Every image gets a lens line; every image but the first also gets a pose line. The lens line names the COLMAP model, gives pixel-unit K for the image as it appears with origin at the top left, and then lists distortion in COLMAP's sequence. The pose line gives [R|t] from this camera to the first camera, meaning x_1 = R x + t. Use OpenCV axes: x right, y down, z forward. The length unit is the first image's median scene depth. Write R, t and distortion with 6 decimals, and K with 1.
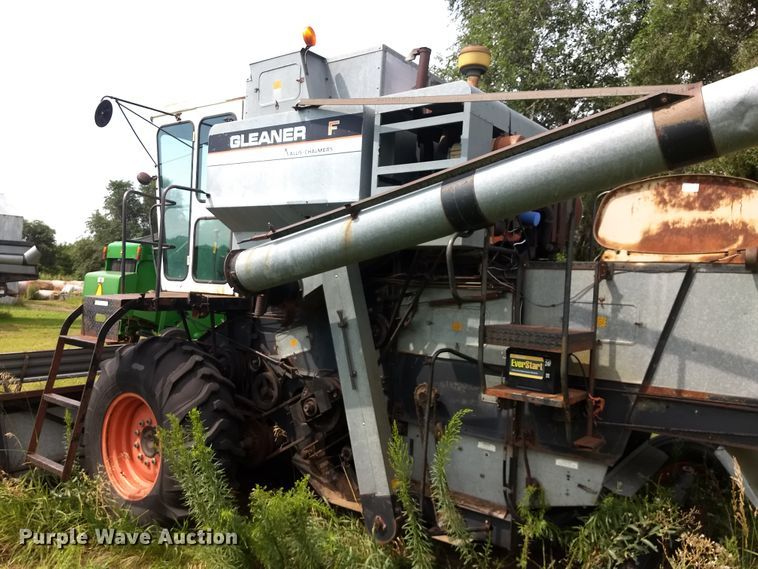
lens RADIAL K [[584.6, 0, 376.5], [0, 584.6, 277.1], [0, 0, 1]] dist [0.161939, -0.269051]
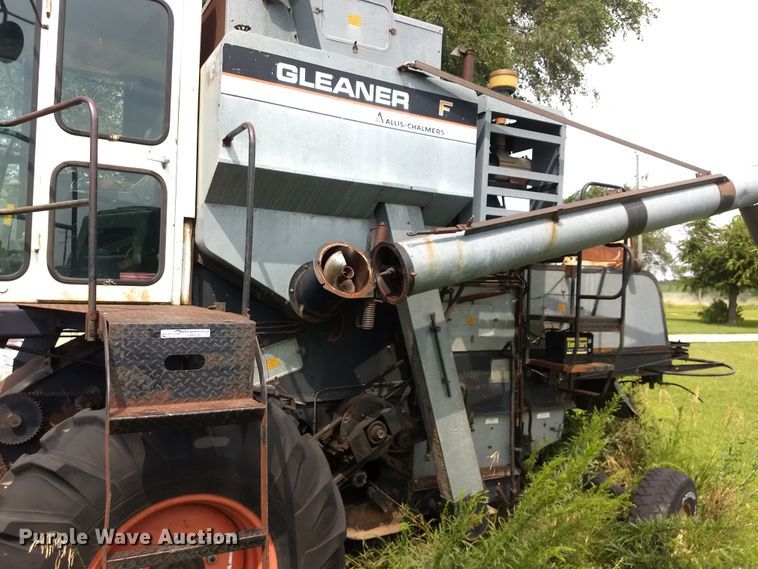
lens RADIAL K [[576.8, 0, 374.9], [0, 576.8, 283.9], [0, 0, 1]] dist [0.184209, -0.304552]
pose [[0.416949, -0.025711, 0.908566, -0.862622], [-0.020532, 0.999078, 0.037694, -0.019927], [-0.908698, -0.034371, 0.416036, 0.673104]]
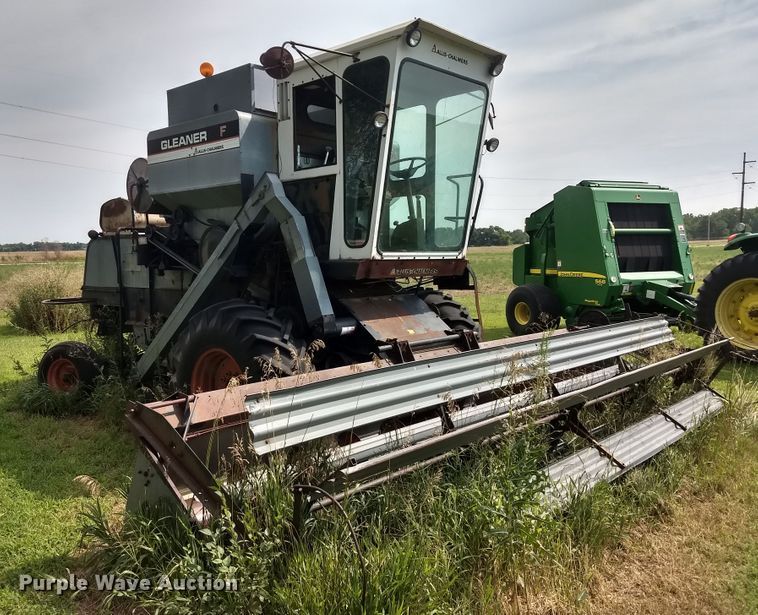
lens RADIAL K [[658.1, 0, 345.2], [0, 658.1, 292.3], [0, 0, 1]] dist [0.126632, -0.007765]
pose [[0.990857, -0.055154, -0.123130, 0.355512], [0.060234, 0.997464, 0.037924, 0.074411], [0.120726, -0.044994, 0.991666, -0.488062]]
